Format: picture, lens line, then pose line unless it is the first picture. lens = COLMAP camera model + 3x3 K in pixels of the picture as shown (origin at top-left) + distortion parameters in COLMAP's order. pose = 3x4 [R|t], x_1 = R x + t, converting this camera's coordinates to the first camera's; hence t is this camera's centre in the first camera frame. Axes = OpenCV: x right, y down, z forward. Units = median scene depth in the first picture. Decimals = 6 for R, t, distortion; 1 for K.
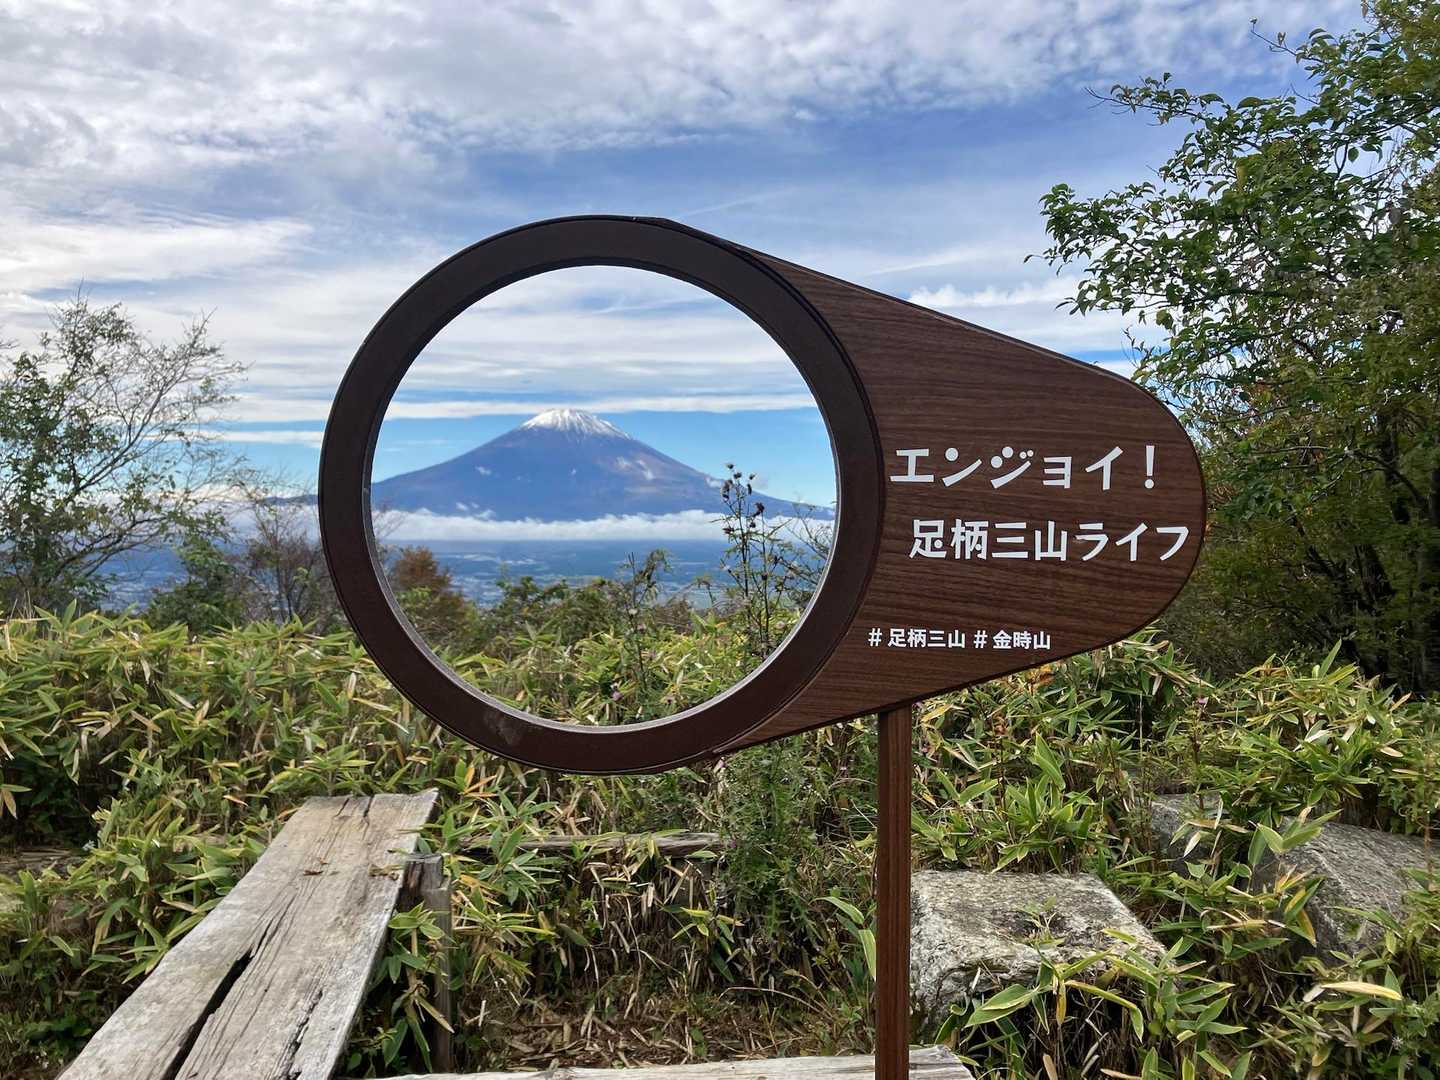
lens RADIAL K [[1330.9, 0, 720.0], [0, 1330.9, 540.0], [0, 0, 1]] dist [-0.002662, -0.017789]
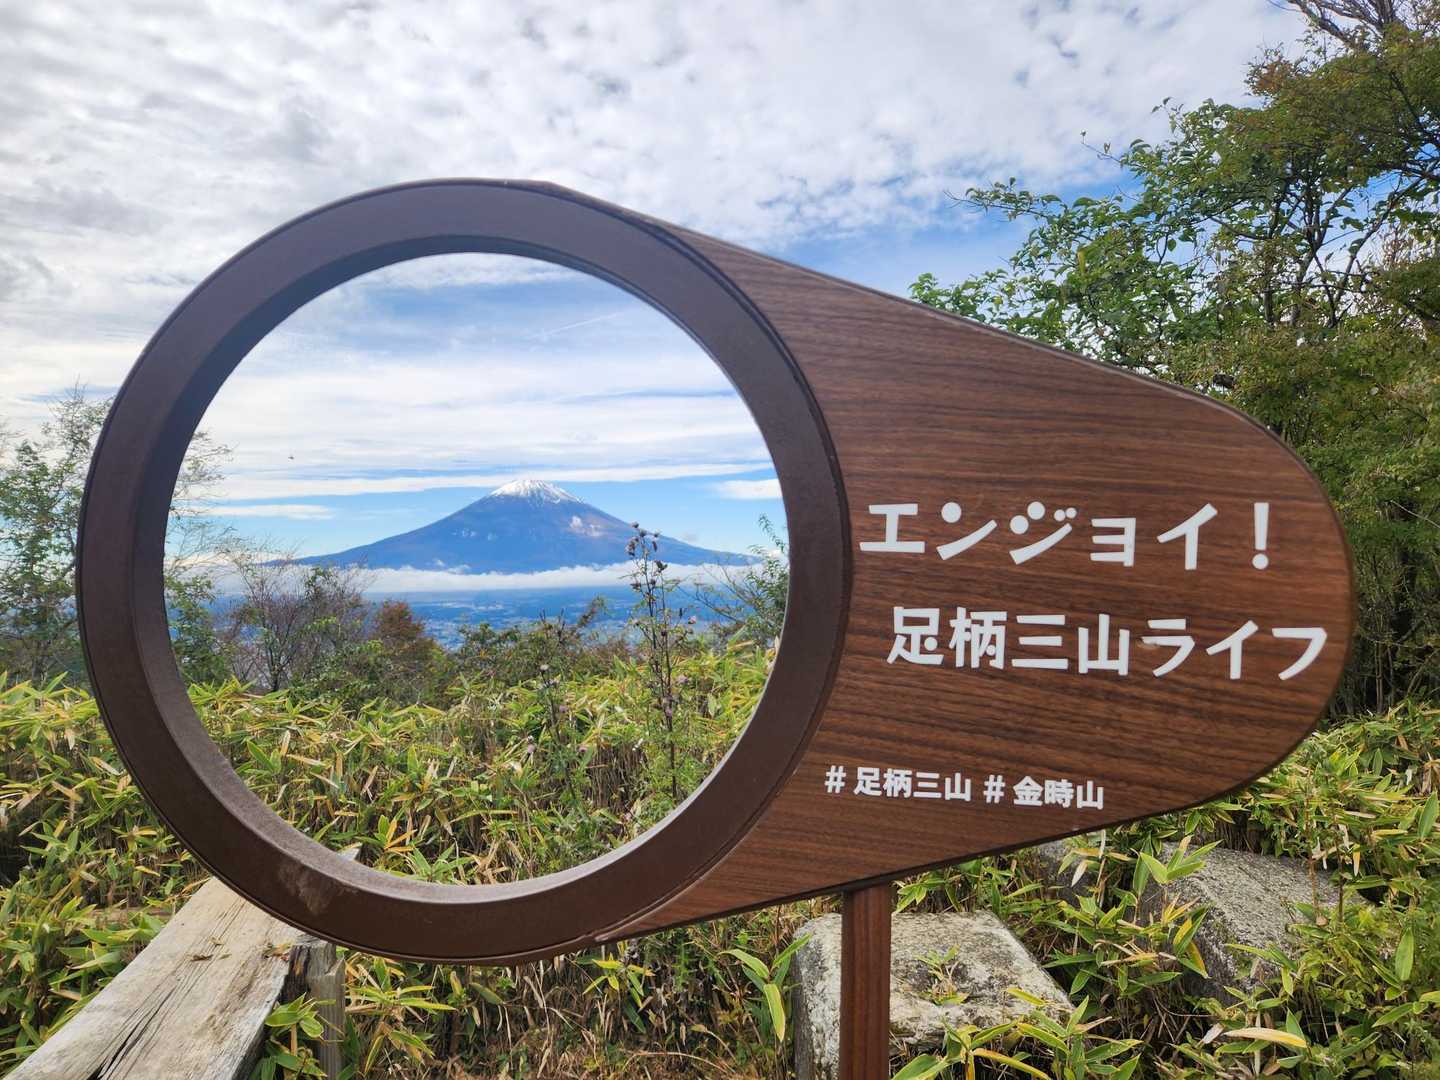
lens RADIAL K [[1376.4, 0, 720.0], [0, 1376.4, 540.0], [0, 0, 1]] dist [-0.000079, -0.014671]
pose [[0.995898, -0.027730, 0.086134, -0.019275], [0.031611, 0.998530, -0.044027, 0.006419], [-0.084786, 0.046569, 0.995310, -0.099313]]
